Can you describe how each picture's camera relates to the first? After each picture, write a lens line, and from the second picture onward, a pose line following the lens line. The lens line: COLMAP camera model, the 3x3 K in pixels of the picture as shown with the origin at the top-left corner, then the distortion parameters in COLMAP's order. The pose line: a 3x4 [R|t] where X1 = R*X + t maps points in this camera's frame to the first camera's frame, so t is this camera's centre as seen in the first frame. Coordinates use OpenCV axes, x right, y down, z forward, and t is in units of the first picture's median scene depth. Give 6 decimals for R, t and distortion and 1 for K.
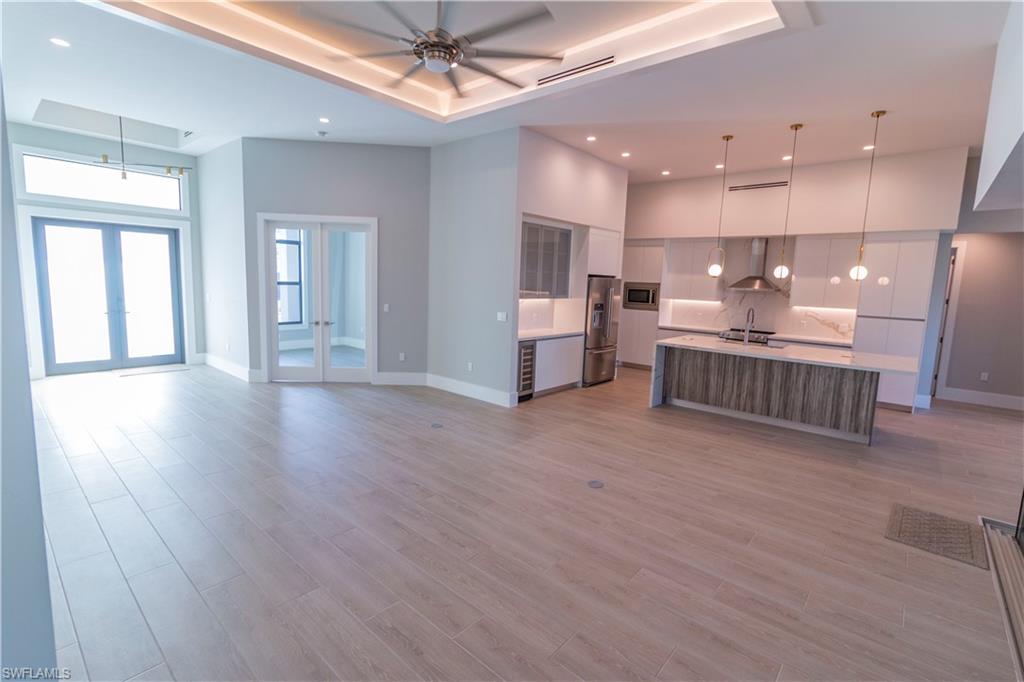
lens RADIAL K [[469.2, 0, 500.9], [0, 469.2, 343.4], [0, 0, 1]] dist [-0.011850, -0.005038]
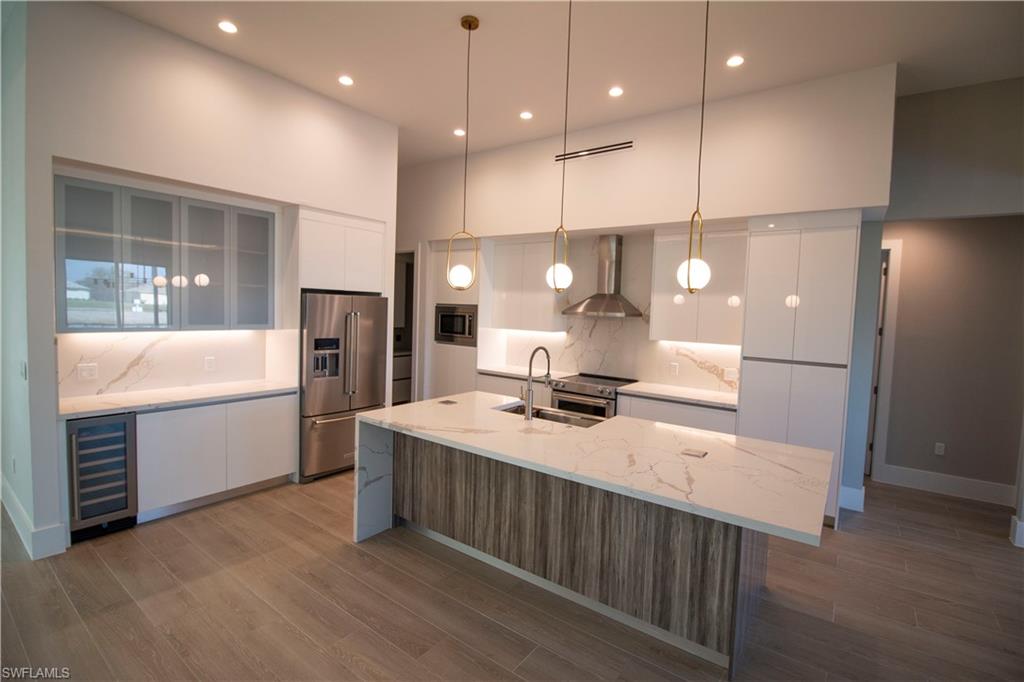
lens RADIAL K [[469.2, 0, 512.9], [0, 469.2, 336.0], [0, 0, 1]] dist [-0.011850, -0.005038]
pose [[0.994990, -0.003473, 0.099911, 0.429984], [0.010494, 0.997503, -0.069834, -0.049991], [-0.099419, 0.070533, 0.992543, 0.448011]]
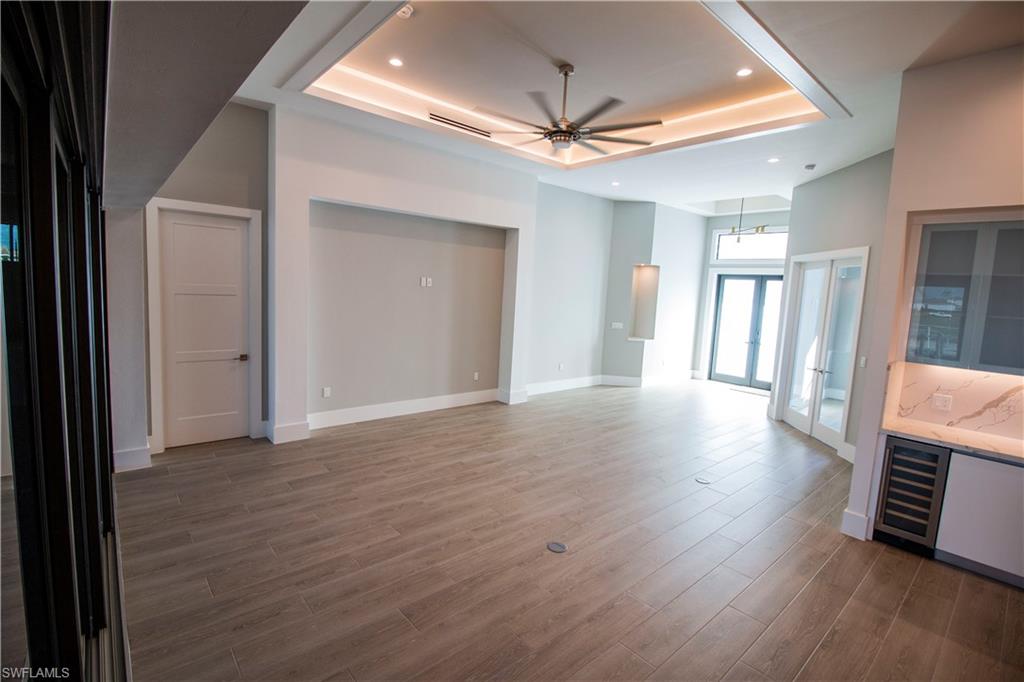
lens RADIAL K [[469.2, 0, 508.6], [0, 469.2, 334.9], [0, 0, 1]] dist [-0.011850, -0.005038]
pose [[-0.127397, 0.058972, -0.990097, 0.618609], [-0.187839, 0.978732, 0.082464, -0.078842], [0.973903, 0.196484, -0.113611, 0.559486]]
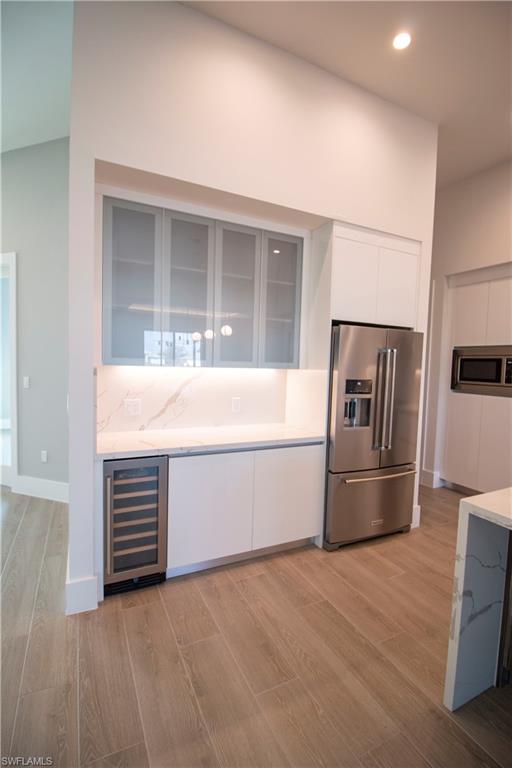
lens RADIAL K [[351.9, 0, 255.9], [0, 351.9, 385.4], [0, 0, 1]] dist [-0.011850, -0.005038]
pose [[0.927722, 0.015064, -0.372967, 0.276761], [-0.047058, 0.995933, -0.076826, -0.051830], [0.370293, 0.088824, 0.924659, 0.706020]]
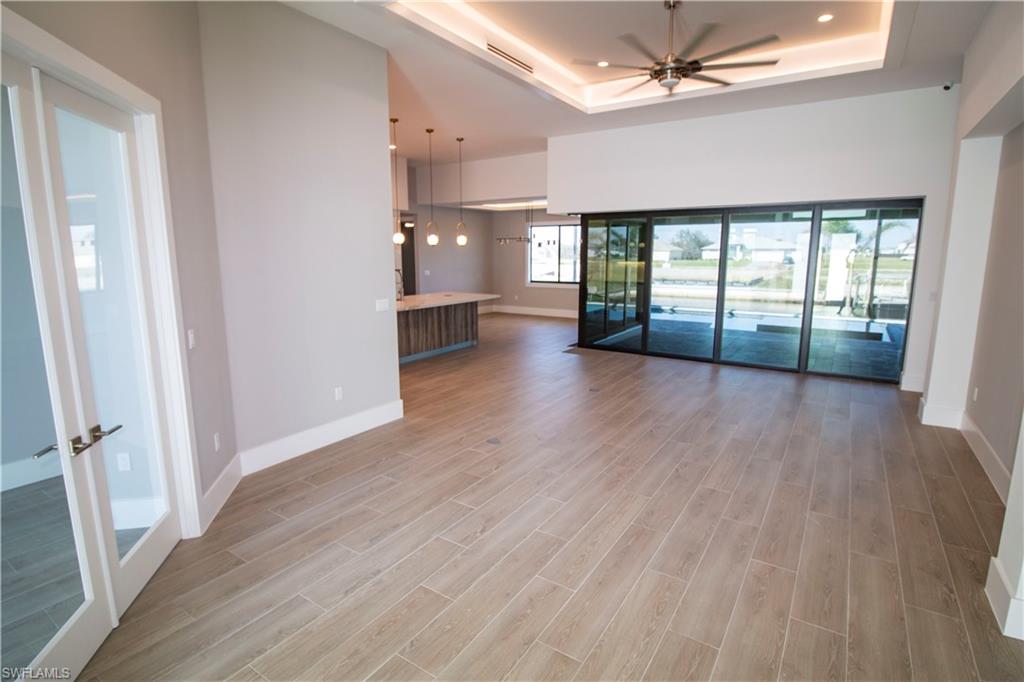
lens RADIAL K [[510.4, 0, 512.5], [0, 510.4, 345.6], [0, 0, 1]] dist [0.000877, 0.000004]
pose [[-0.153589, -0.215053, 0.964449, -0.771967], [0.129564, 0.963221, 0.235412, -0.149626], [-0.979604, 0.161115, -0.120077, 0.850452]]
